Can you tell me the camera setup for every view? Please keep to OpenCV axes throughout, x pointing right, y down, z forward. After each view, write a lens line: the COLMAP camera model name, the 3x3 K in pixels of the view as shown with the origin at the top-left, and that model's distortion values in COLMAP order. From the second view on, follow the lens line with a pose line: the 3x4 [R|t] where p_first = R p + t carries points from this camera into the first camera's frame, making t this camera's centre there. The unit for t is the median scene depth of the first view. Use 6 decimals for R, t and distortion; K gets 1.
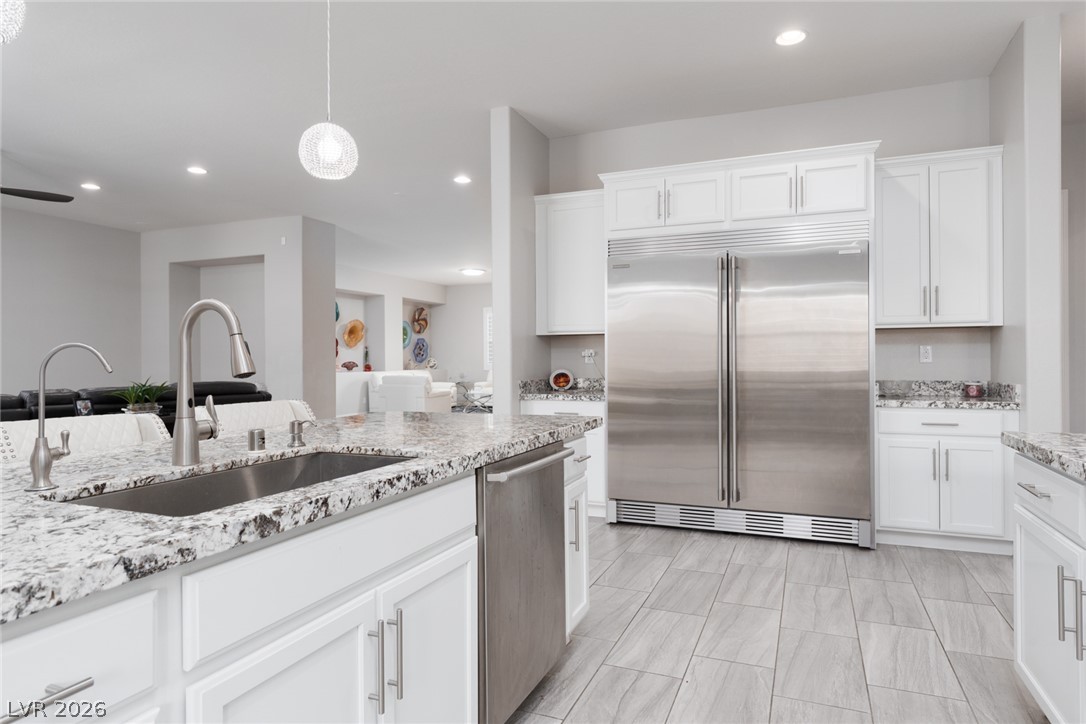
lens RADIAL K [[652.5, 0, 542.4], [0, 652.5, 360.7], [0, 0, 1]] dist [0.000053, 0.000001]
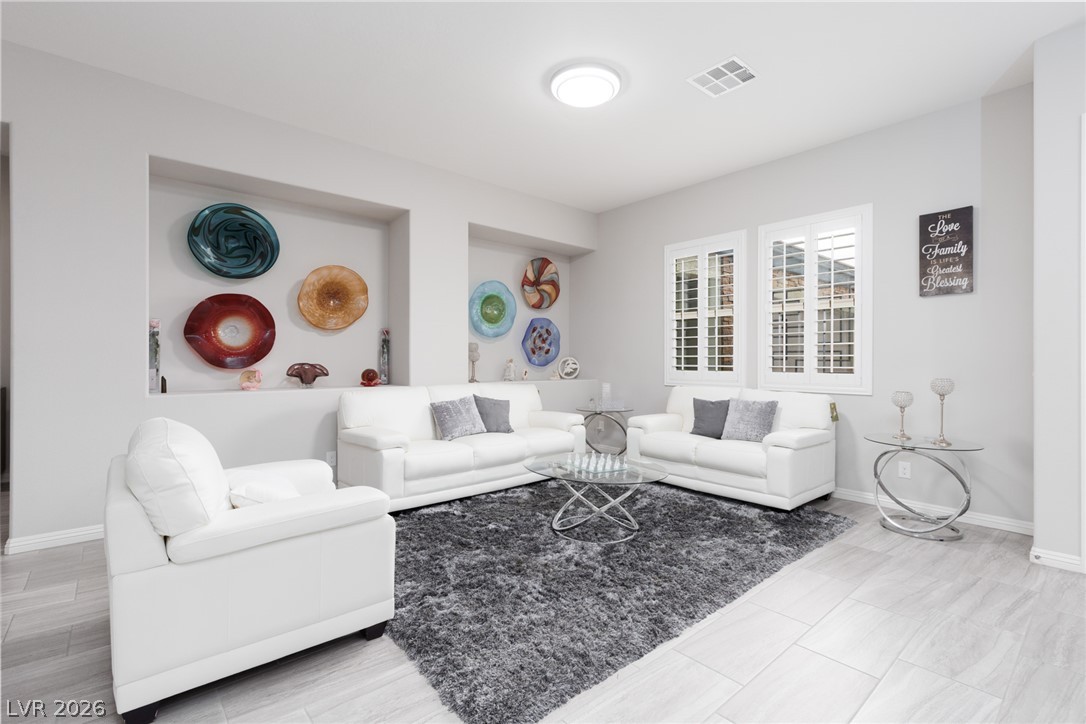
lens RADIAL K [[494.4, 0, 541.9], [0, 494.4, 357.4], [0, 0, 1]] dist [0.001181, -0.000264]
pose [[0.894972, 0.008204, -0.446047, -0.013331], [-0.011375, 0.999925, -0.004431, -0.001962], [0.445977, 0.009040, 0.894999, 0.655961]]
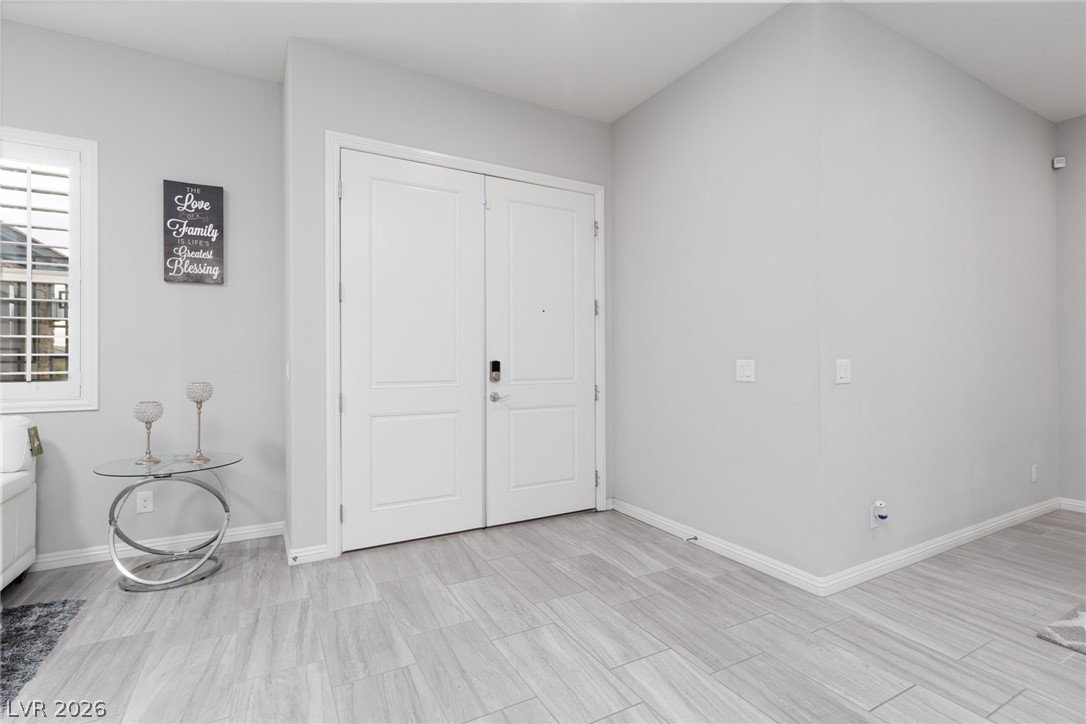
lens RADIAL K [[520.5, 0, 549.2], [0, 520.5, 362.2], [0, 0, 1]] dist [0.000408, 0.002731]
pose [[0.620908, 0.003115, 0.783877, -0.029236], [0.003136, 0.999974, -0.006458, -0.001059], [-0.783877, 0.006468, 0.620883, 0.752177]]
